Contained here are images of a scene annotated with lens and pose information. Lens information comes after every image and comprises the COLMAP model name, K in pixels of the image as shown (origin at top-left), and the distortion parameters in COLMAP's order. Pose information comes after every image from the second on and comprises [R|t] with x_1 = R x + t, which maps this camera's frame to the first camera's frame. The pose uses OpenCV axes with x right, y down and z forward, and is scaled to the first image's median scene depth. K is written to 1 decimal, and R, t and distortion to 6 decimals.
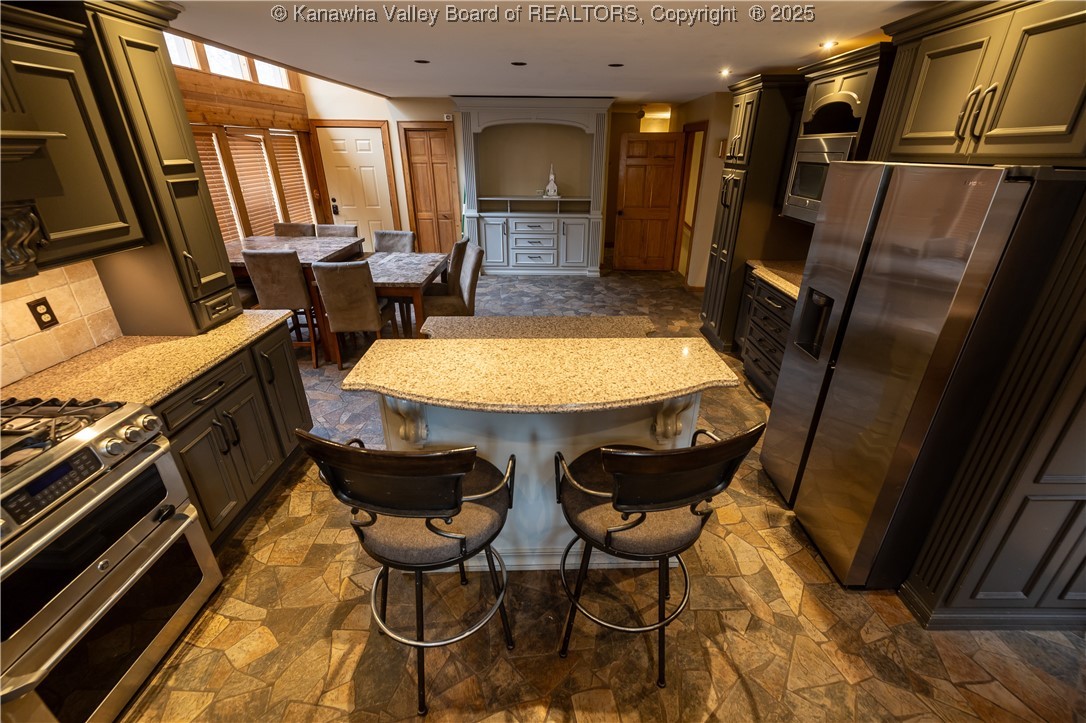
lens RADIAL K [[451.4, 0, 547.1], [0, 451.4, 356.3], [0, 0, 1]] dist [-0.001324, 0.000196]
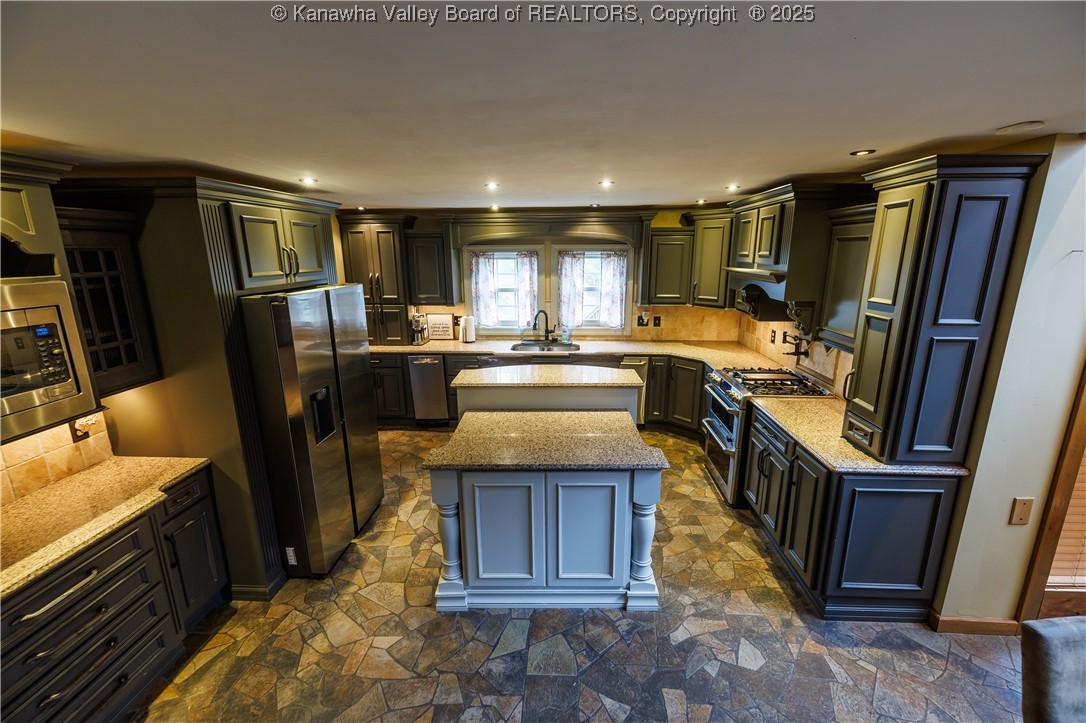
lens RADIAL K [[451.4, 0, 547.1], [0, 451.4, 356.3], [0, 0, 1]] dist [-0.001324, 0.000196]
pose [[-0.998992, -0.012063, 0.043242, -0.023891], [0.017052, 0.789082, 0.614052, -0.334546], [-0.041529, 0.614170, -0.788080, 0.655242]]
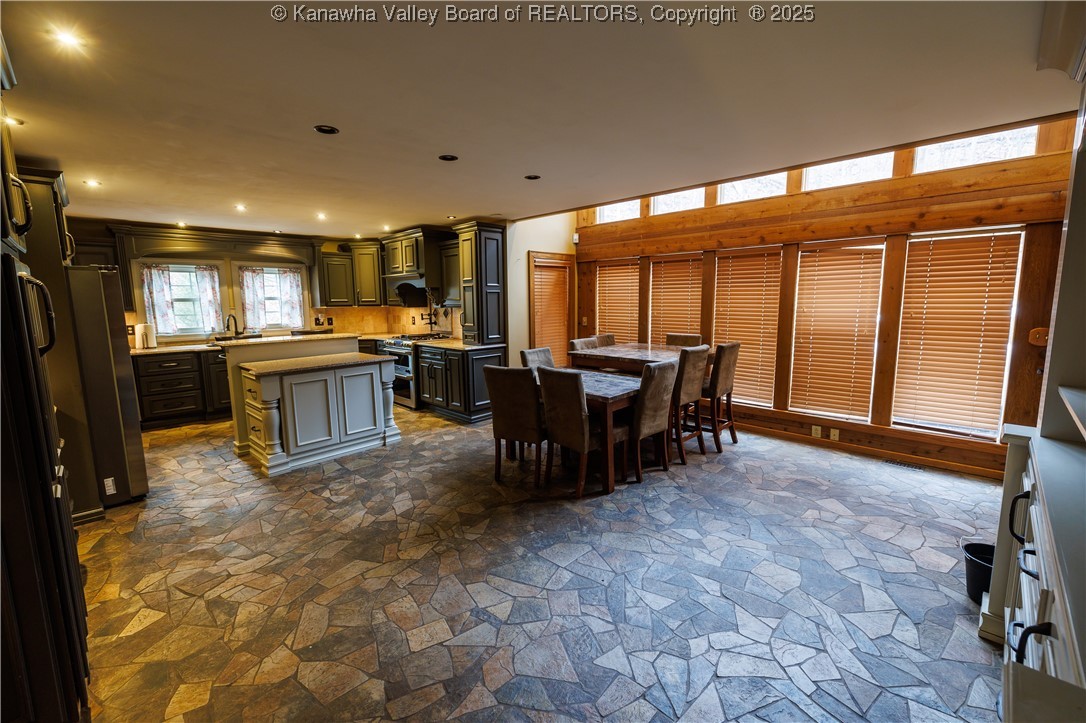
lens RADIAL K [[451.4, 0, 547.1], [0, 451.4, 356.3], [0, 0, 1]] dist [-0.001324, 0.000196]
pose [[-0.693496, 0.093768, -0.714333, 0.250491], [-0.293878, 0.868443, 0.399303, -0.403998], [0.657799, 0.486842, -0.574705, 1.000351]]
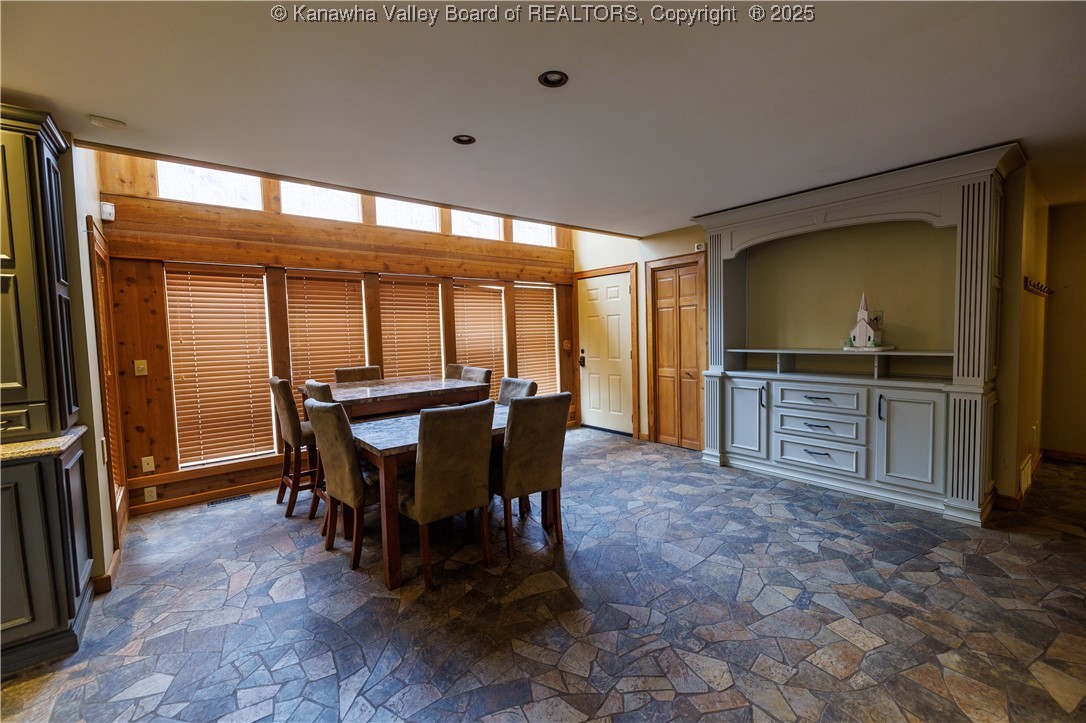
lens RADIAL K [[451.4, 0, 547.1], [0, 451.4, 356.3], [0, 0, 1]] dist [-0.001324, 0.000196]
pose [[0.638427, 0.018198, -0.769467, 0.198220], [-0.292796, 0.930301, -0.220931, -0.125178], [0.711816, 0.366345, 0.599258, 0.445422]]
